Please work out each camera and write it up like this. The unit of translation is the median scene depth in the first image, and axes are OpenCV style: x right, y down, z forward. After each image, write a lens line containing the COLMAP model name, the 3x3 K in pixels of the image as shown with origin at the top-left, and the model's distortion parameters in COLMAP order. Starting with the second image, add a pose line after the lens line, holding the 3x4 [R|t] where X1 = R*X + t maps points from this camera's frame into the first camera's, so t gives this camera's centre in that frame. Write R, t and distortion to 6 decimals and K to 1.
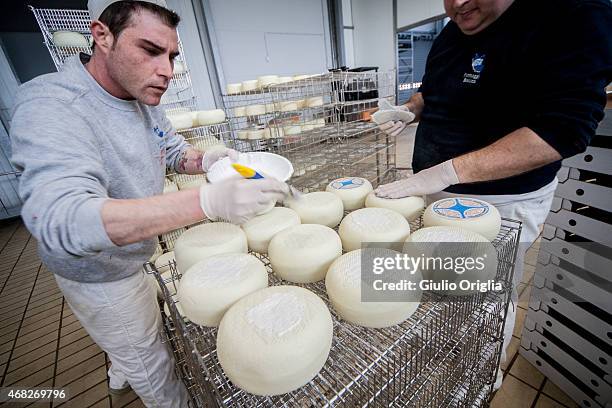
lens RADIAL K [[276.7, 0, 307.5], [0, 276.7, 204.5], [0, 0, 1]] dist [-0.016099, -0.000255]
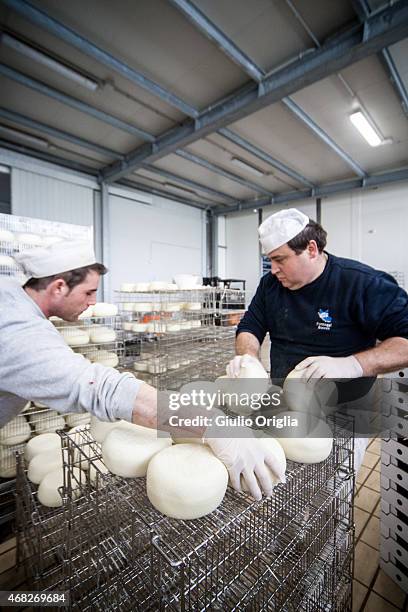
lens RADIAL K [[276.7, 0, 204.2], [0, 276.7, 305.5], [0, 0, 1]] dist [-0.016099, -0.000255]
pose [[0.988523, 0.117523, 0.094923, -0.045934], [-0.078977, 0.937666, -0.338446, 0.020062], [-0.128781, 0.327065, 0.936186, -0.106092]]
